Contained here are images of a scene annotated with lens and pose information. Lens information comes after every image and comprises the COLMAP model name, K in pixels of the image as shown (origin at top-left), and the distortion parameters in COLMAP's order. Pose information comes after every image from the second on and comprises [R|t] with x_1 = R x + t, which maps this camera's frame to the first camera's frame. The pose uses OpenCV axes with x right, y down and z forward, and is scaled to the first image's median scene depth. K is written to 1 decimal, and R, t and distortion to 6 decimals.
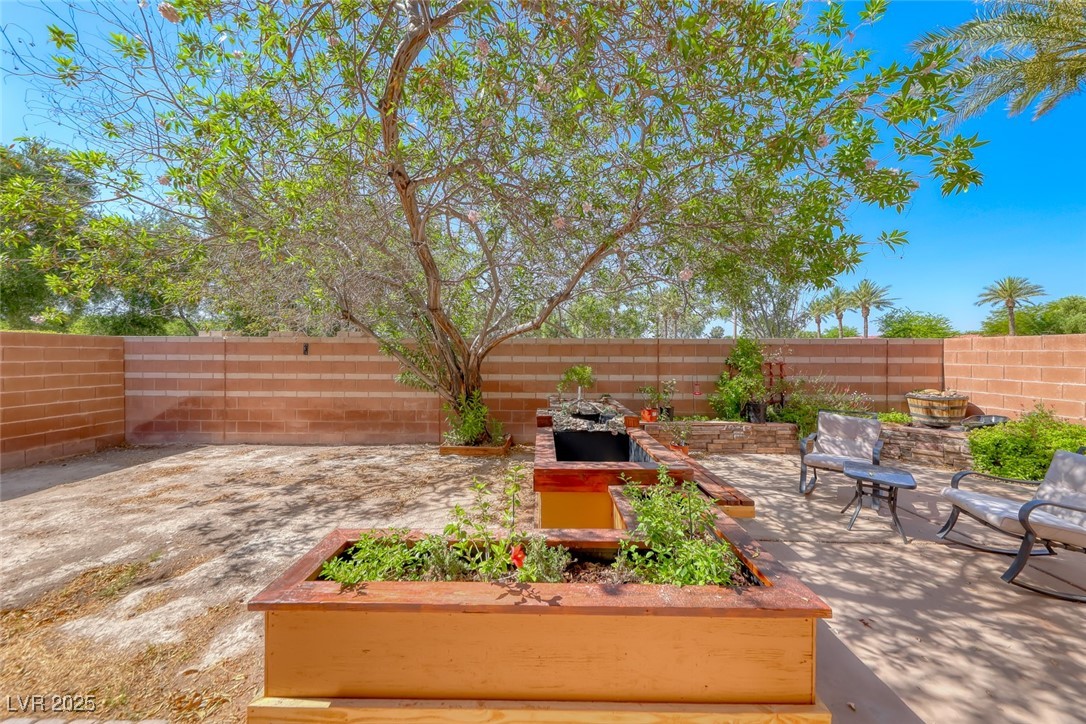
lens RADIAL K [[371.0, 0, 540.0], [0, 371.0, 356.9], [0, 0, 1]] dist [0.017879, -0.006601]
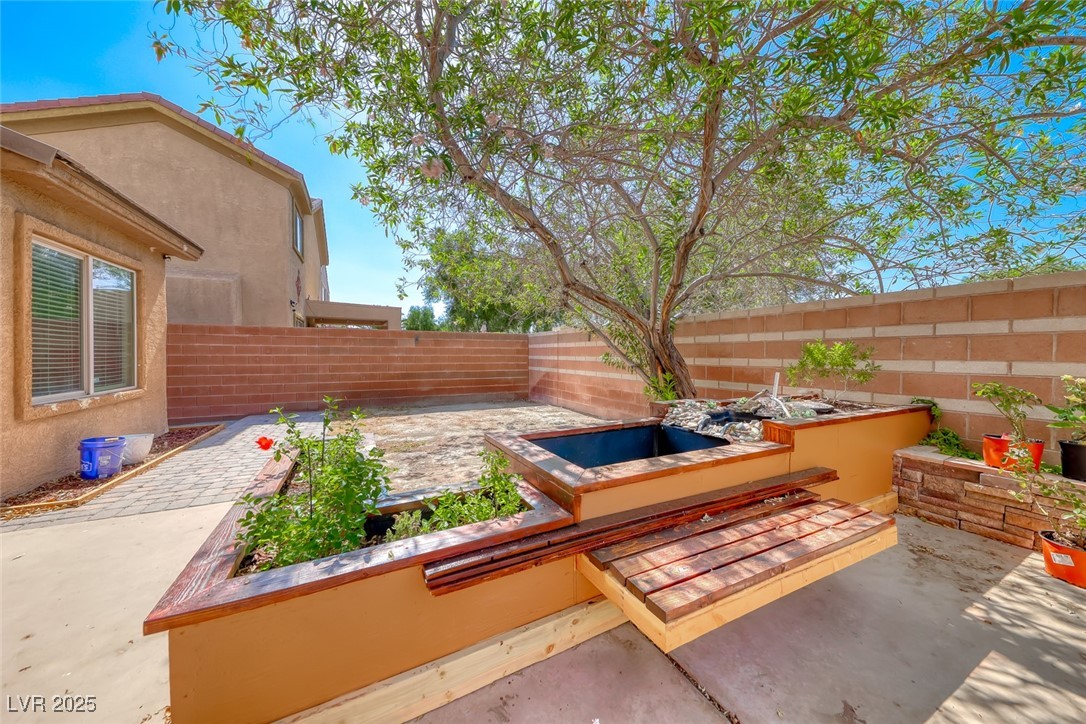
lens RADIAL K [[371.0, 0, 541.6], [0, 371.0, 358.7], [0, 0, 1]] dist [0.017879, -0.006601]
pose [[0.461366, 0.009466, -0.887160, 0.397338], [-0.008439, 0.999945, 0.006281, 0.047050], [0.887170, 0.004588, 0.461420, 0.309285]]
